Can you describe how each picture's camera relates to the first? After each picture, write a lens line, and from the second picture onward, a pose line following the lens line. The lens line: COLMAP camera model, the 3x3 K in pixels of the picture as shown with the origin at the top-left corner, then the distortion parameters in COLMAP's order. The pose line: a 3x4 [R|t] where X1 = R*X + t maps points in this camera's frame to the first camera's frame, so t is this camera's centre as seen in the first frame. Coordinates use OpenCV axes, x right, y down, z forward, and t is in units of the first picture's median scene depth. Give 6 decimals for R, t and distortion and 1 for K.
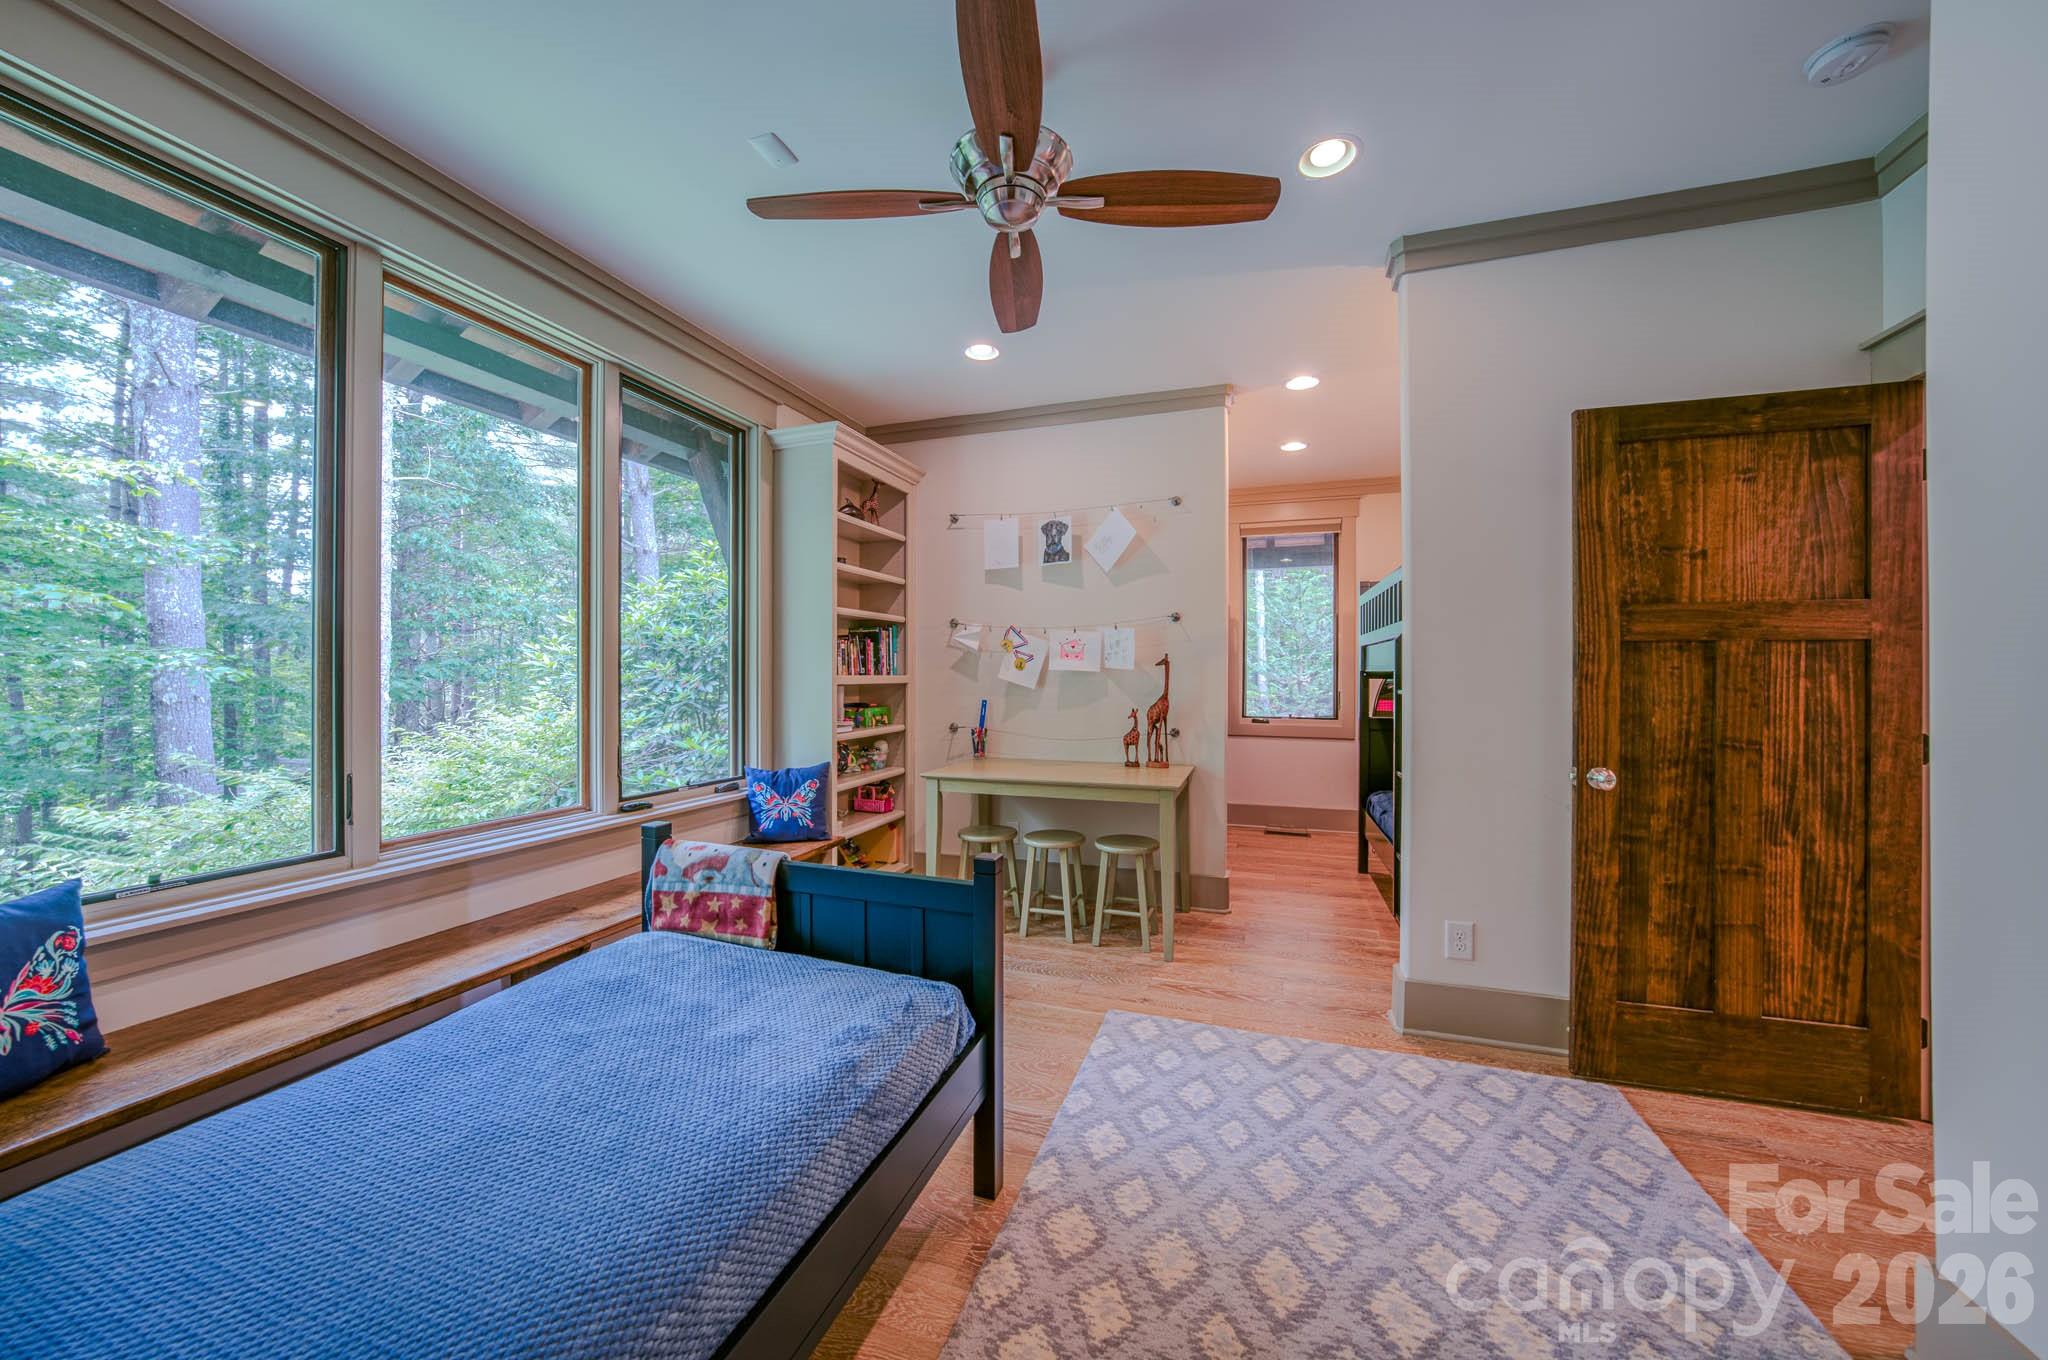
lens RADIAL K [[724.1, 0, 1014.6], [0, 724.1, 667.8], [0, 0, 1]] dist [-0.030373, 0.007357]
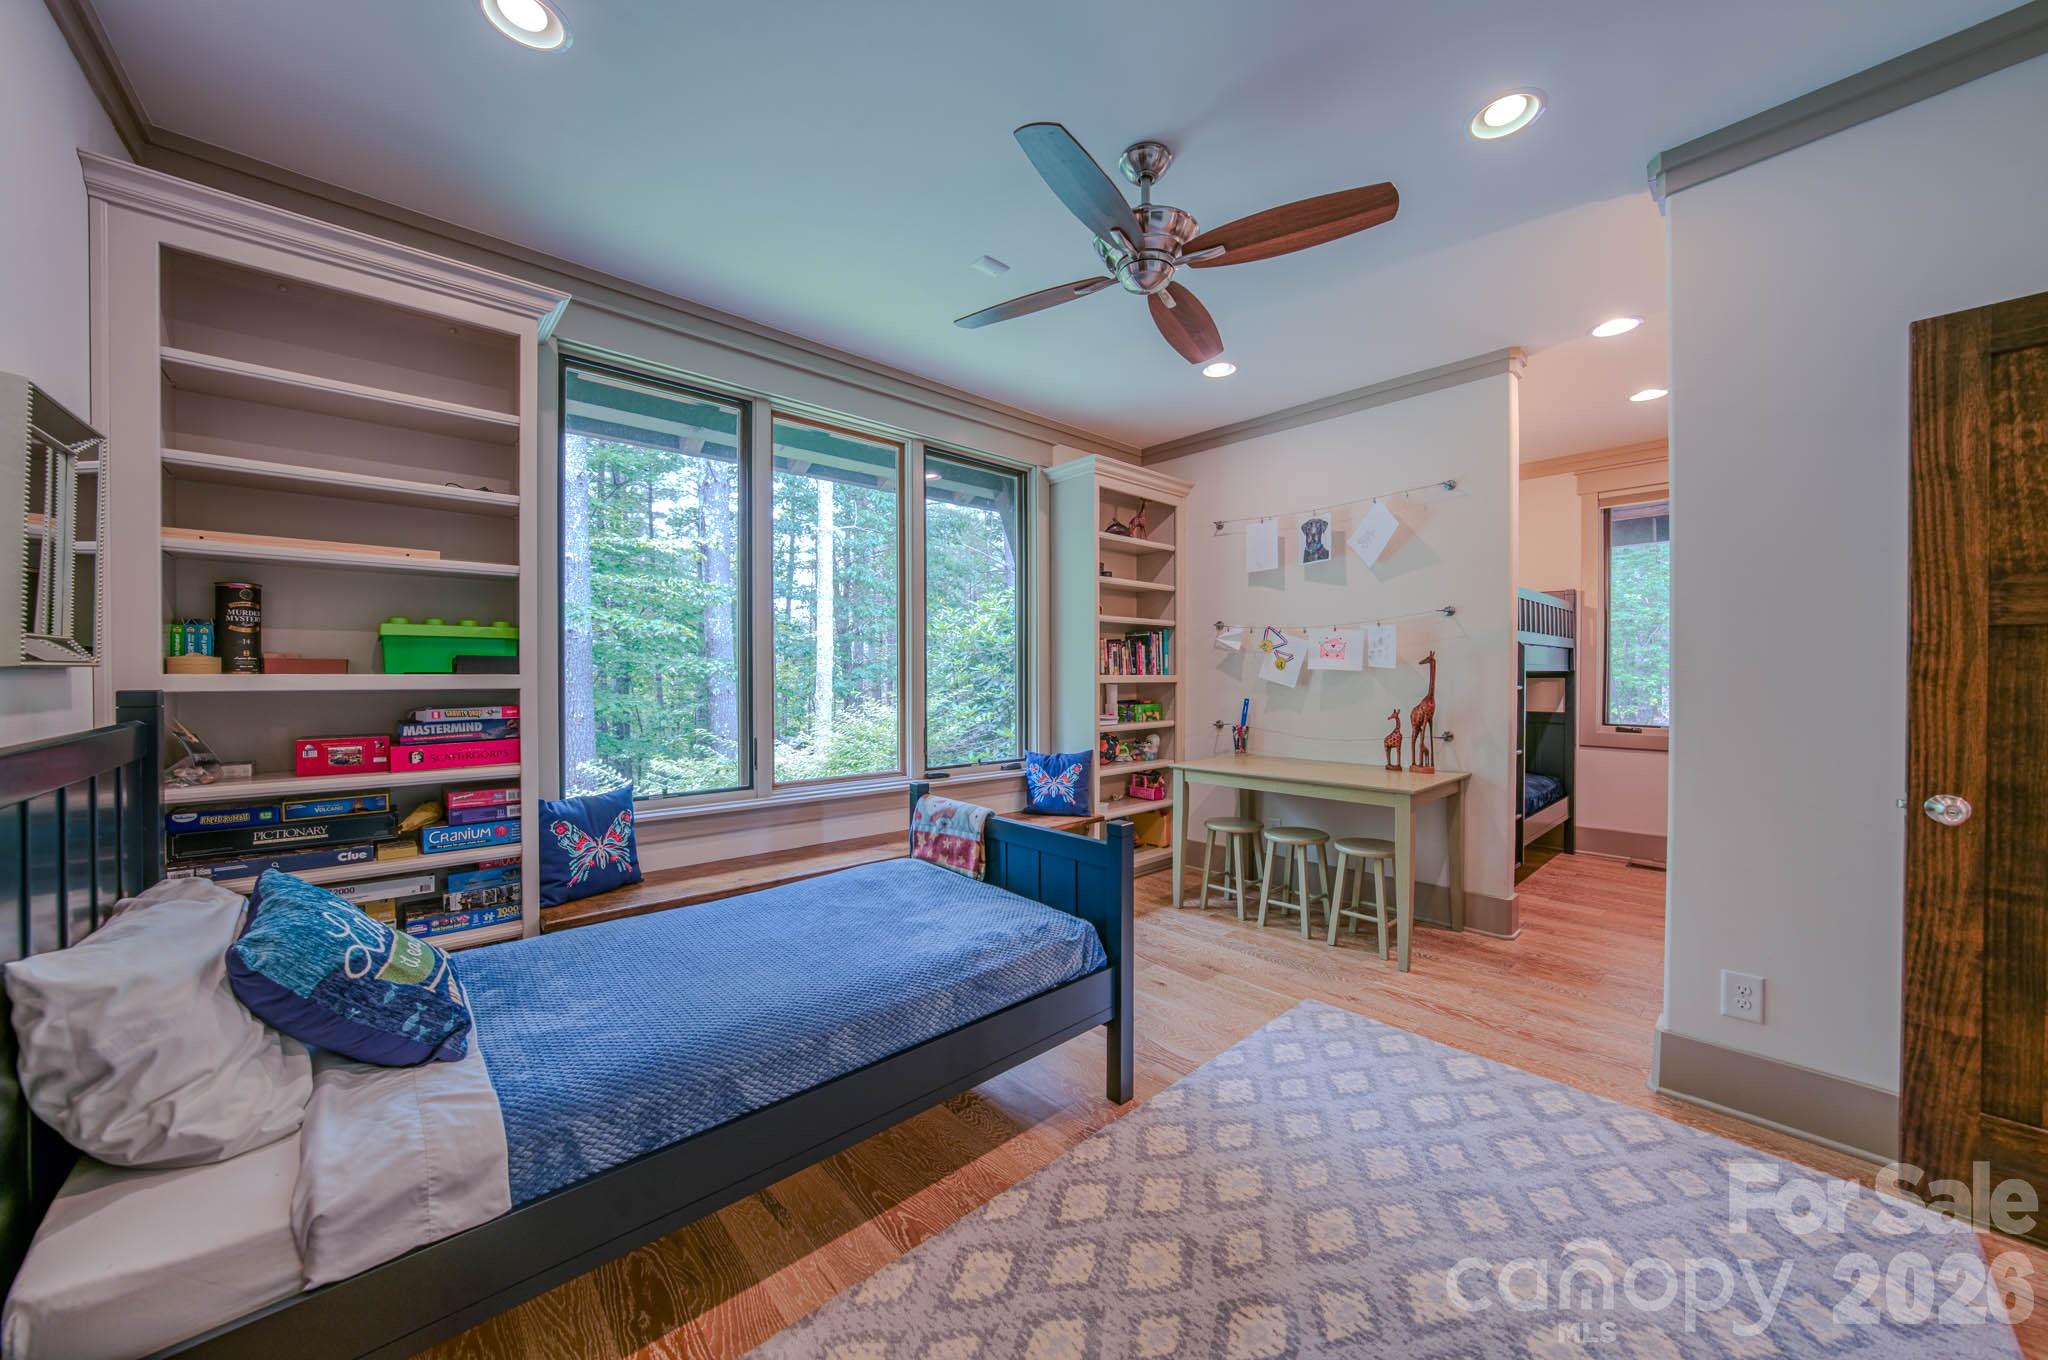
lens RADIAL K [[711.1, 0, 1010.1], [0, 711.1, 673.9], [0, 0, 1]] dist [-0.025652, 0.005205]
pose [[0.879522, -0.002557, -0.475850, 0.262589], [0.006130, 0.999963, 0.005957, 0.001835], [0.475818, -0.008157, 0.879506, -0.097006]]
